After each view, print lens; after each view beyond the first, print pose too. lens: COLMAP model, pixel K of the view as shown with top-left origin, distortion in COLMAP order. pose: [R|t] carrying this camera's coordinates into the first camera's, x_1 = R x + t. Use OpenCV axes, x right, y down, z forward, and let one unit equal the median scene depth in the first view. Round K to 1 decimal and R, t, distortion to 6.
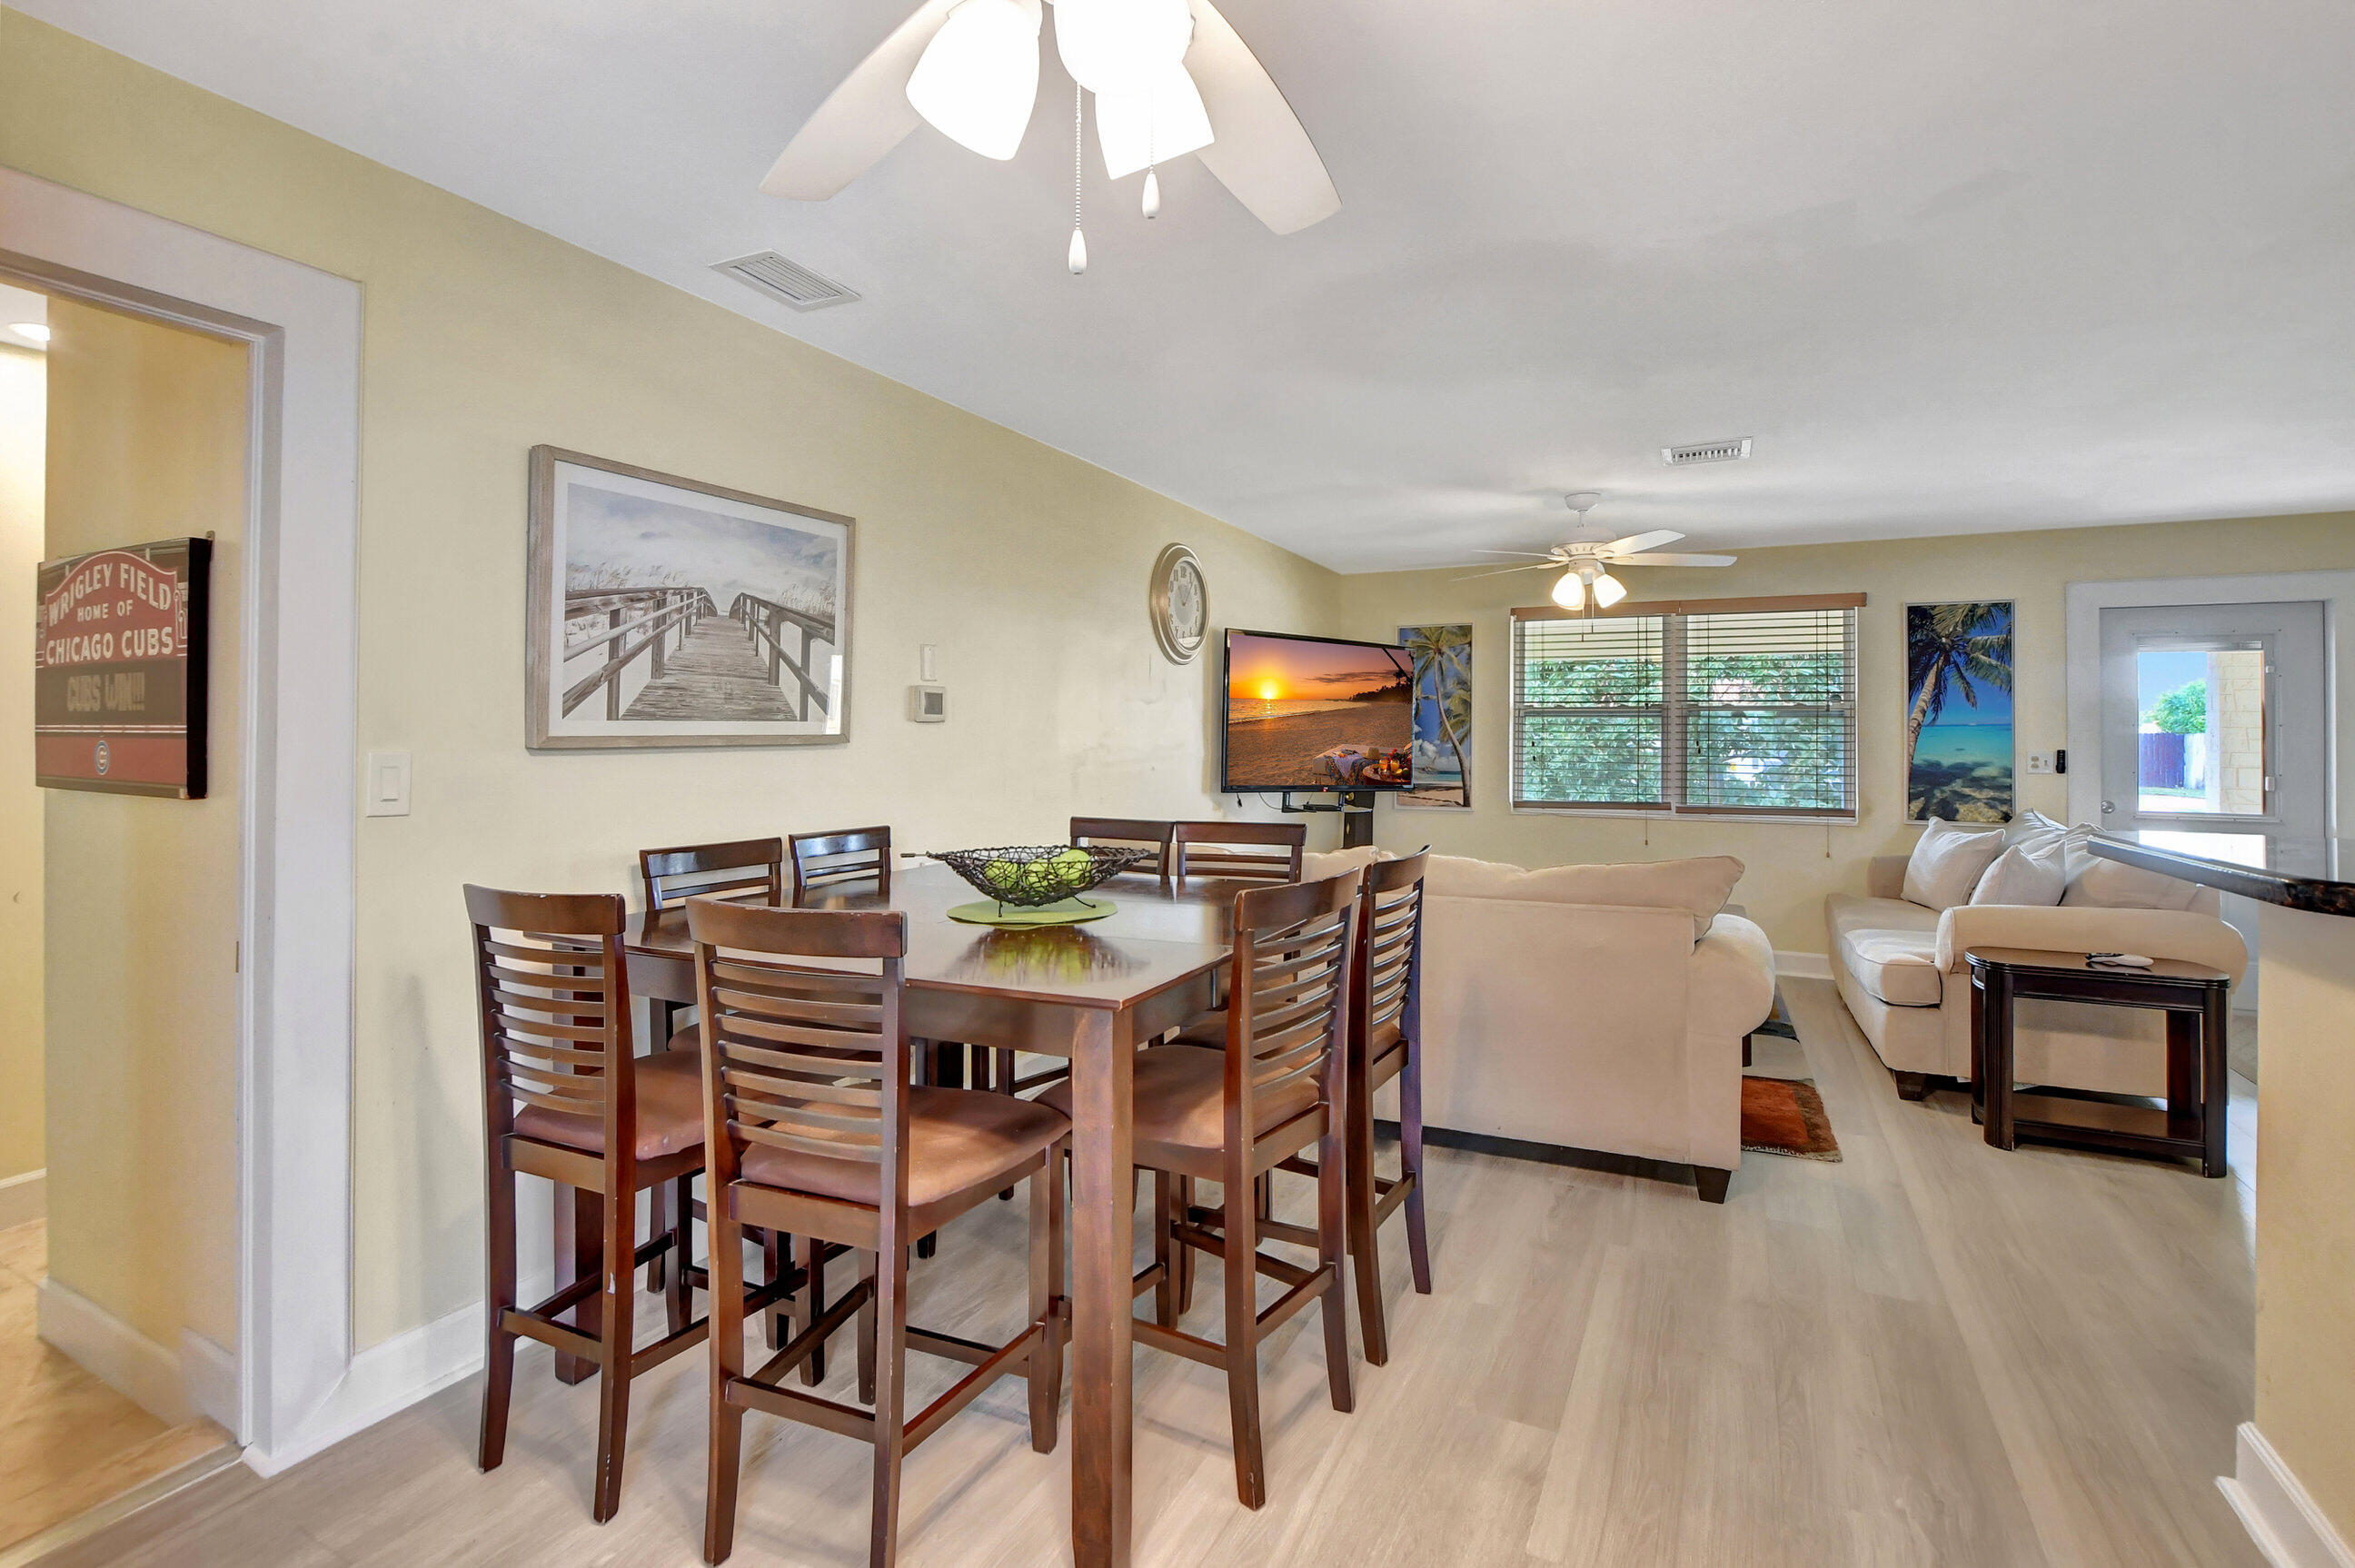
lens RADIAL K [[1128.2, 0, 1176.4], [0, 1128.2, 723.7], [0, 0, 1]] dist [-0.002827, 0.000026]
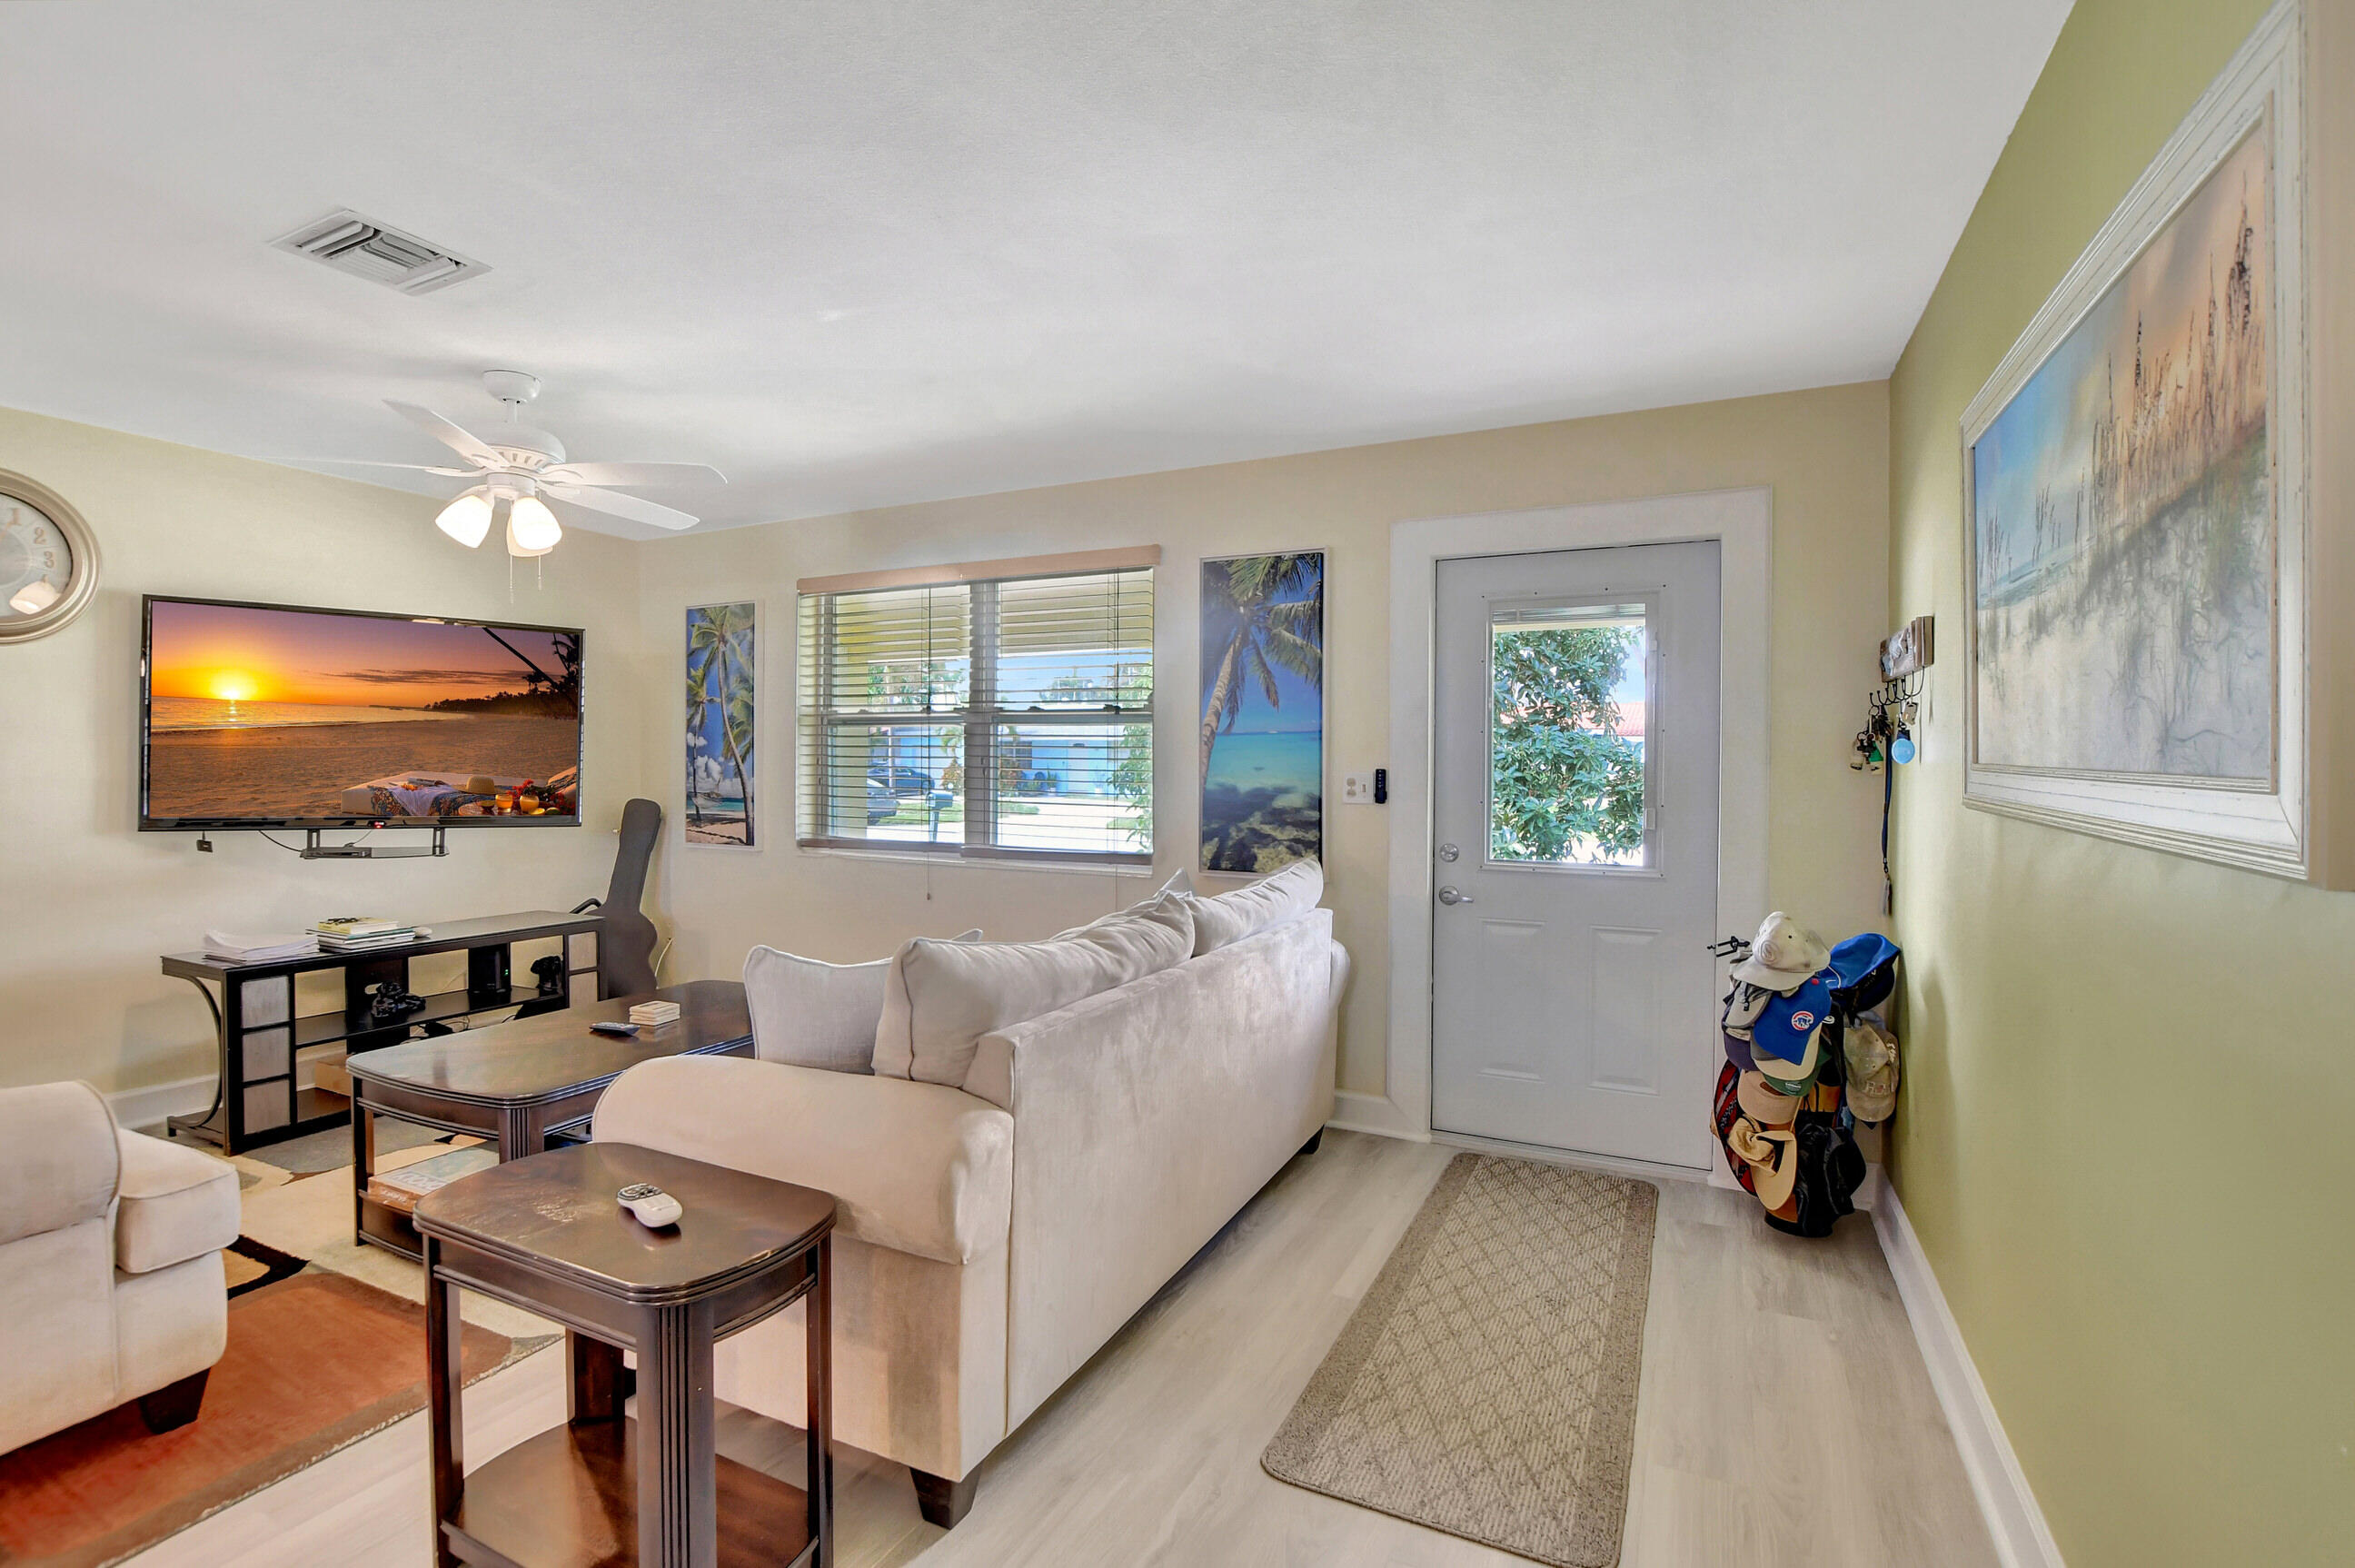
lens RADIAL K [[1085.6, 0, 1168.0], [0, 1085.6, 777.2], [0, 0, 1]] dist [-0.026698, 0.000687]
pose [[0.999959, -0.000445, -0.009026, 0.693327], [0.000711, 0.999564, 0.029512, 0.009042], [0.009009, -0.029517, 0.999524, 0.360898]]
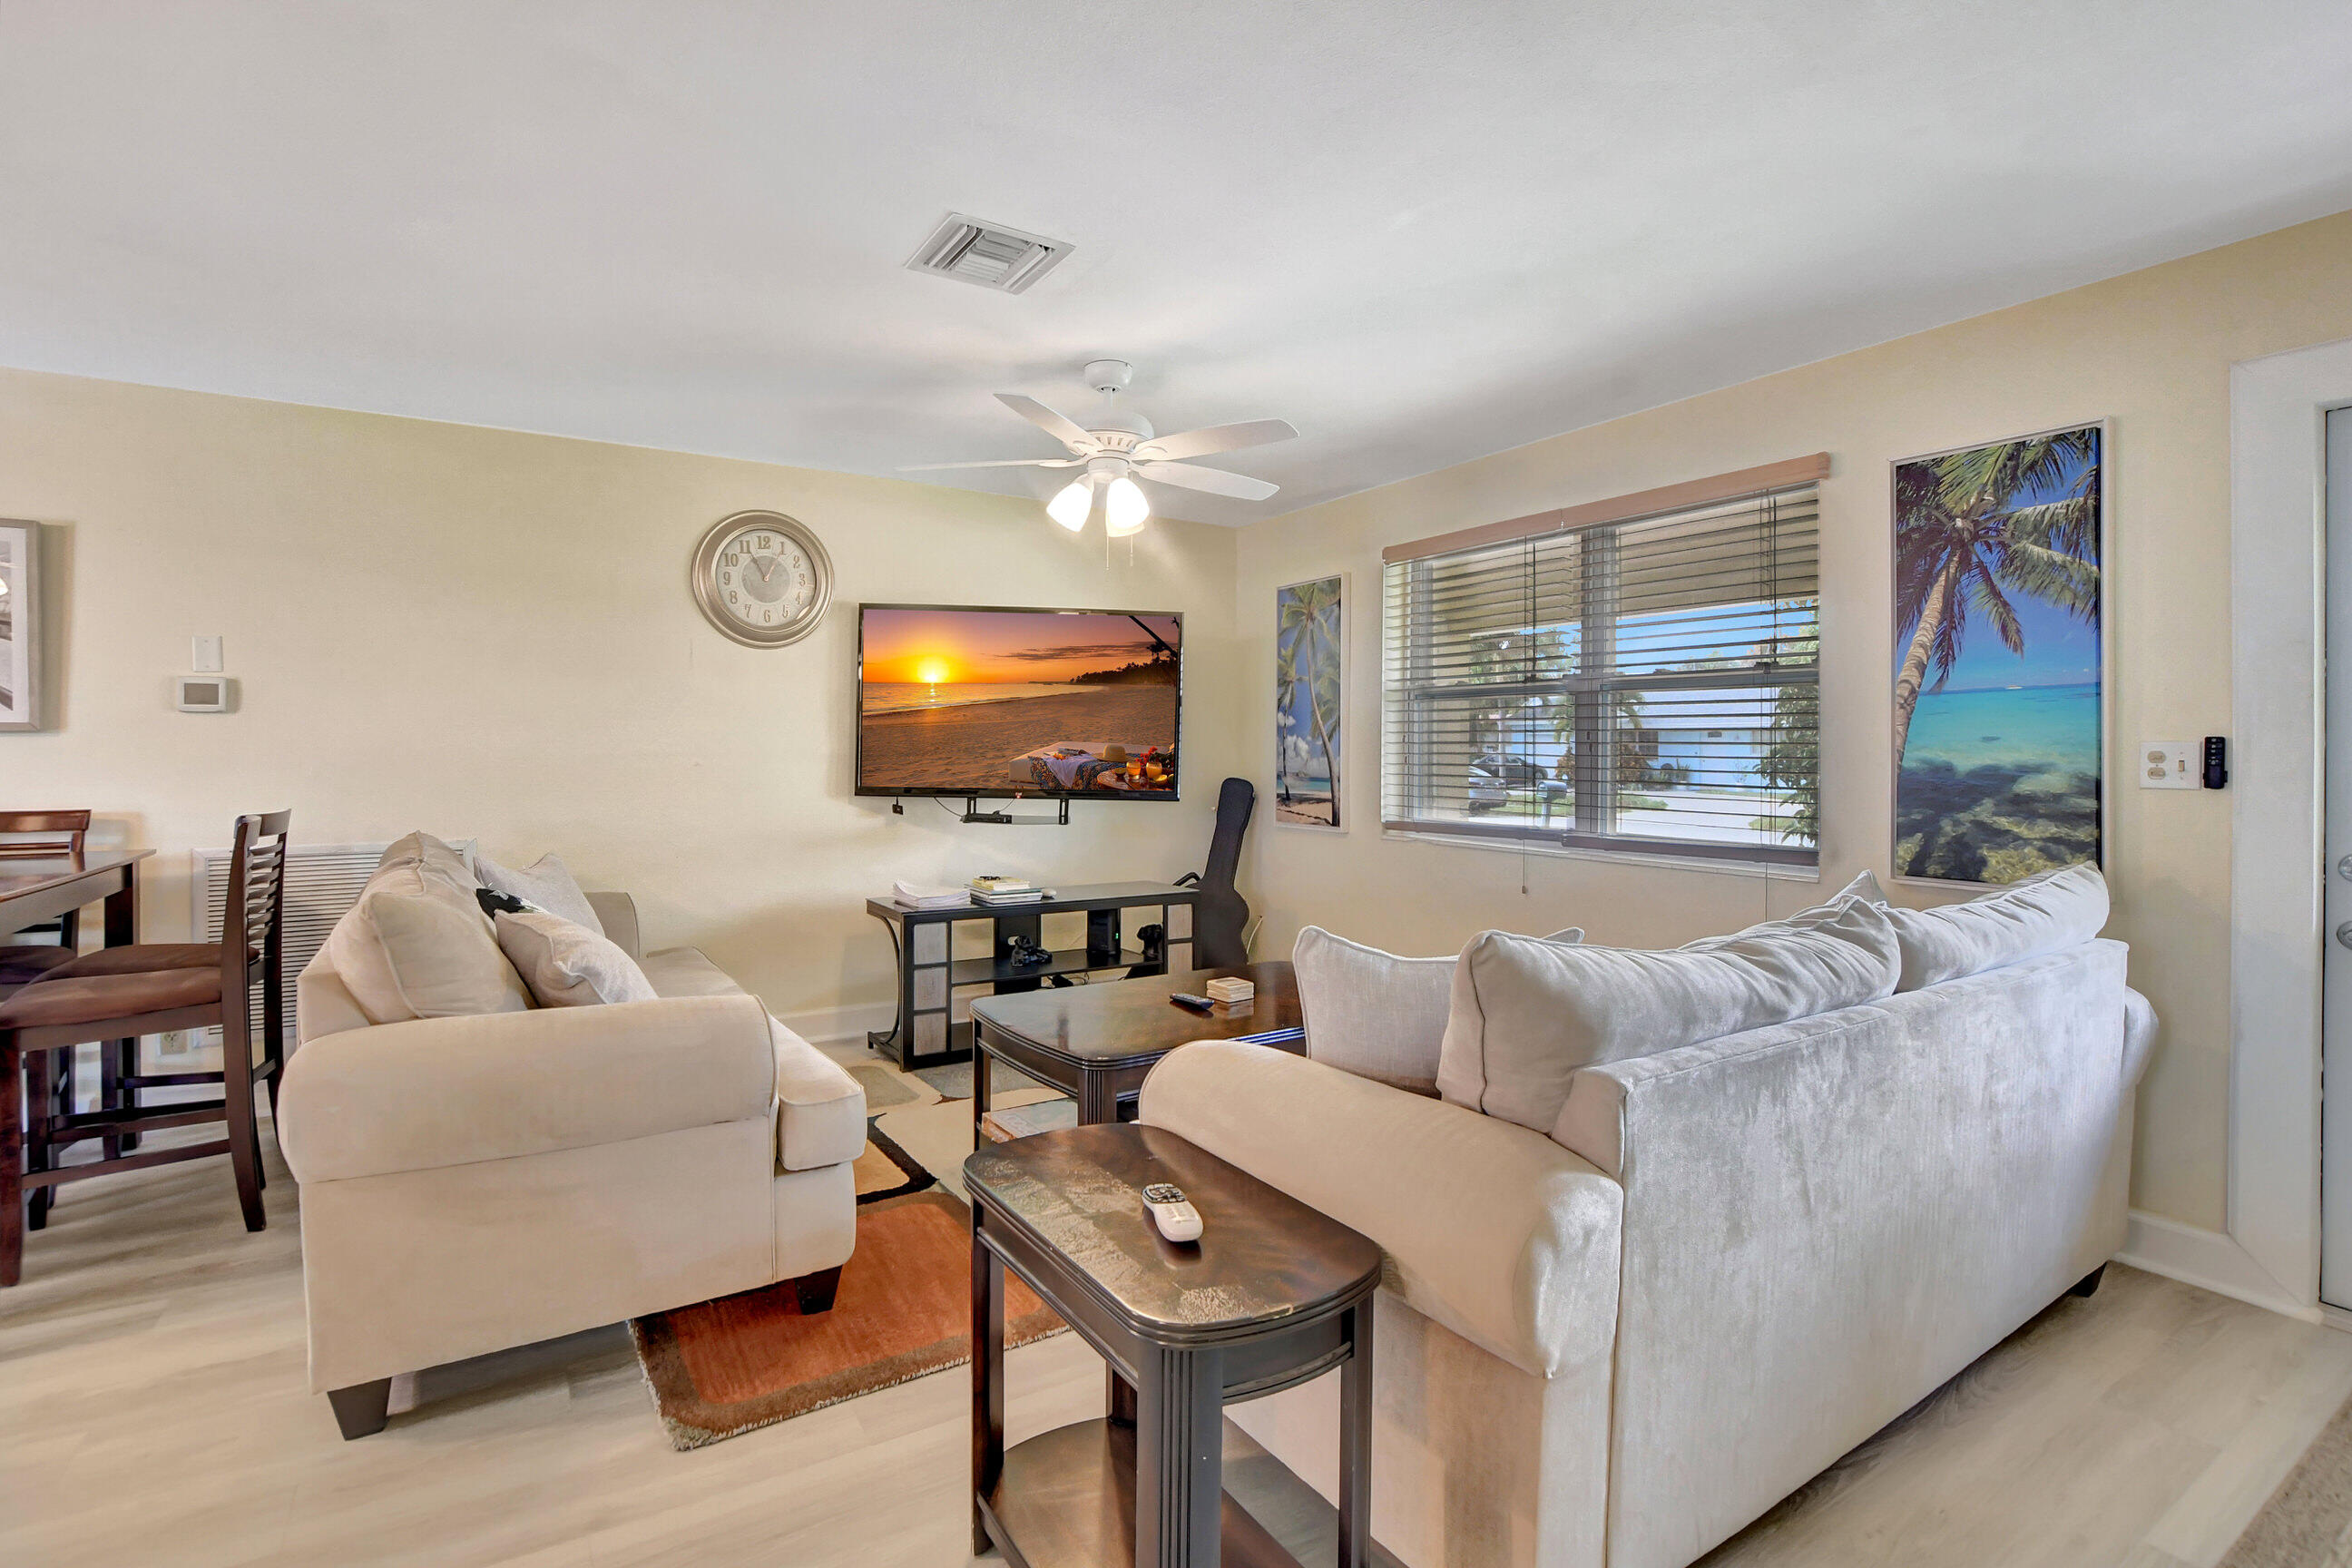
lens RADIAL K [[1096.8, 0, 1142.7], [0, 1096.8, 752.7], [0, 0, 1]] dist [-0.028938, 0.001451]
pose [[0.842297, -0.001826, -0.539011, 0.683660], [0.009085, 0.999900, 0.010810, 0.021882], [0.538938, -0.014003, 0.842229, 0.426594]]
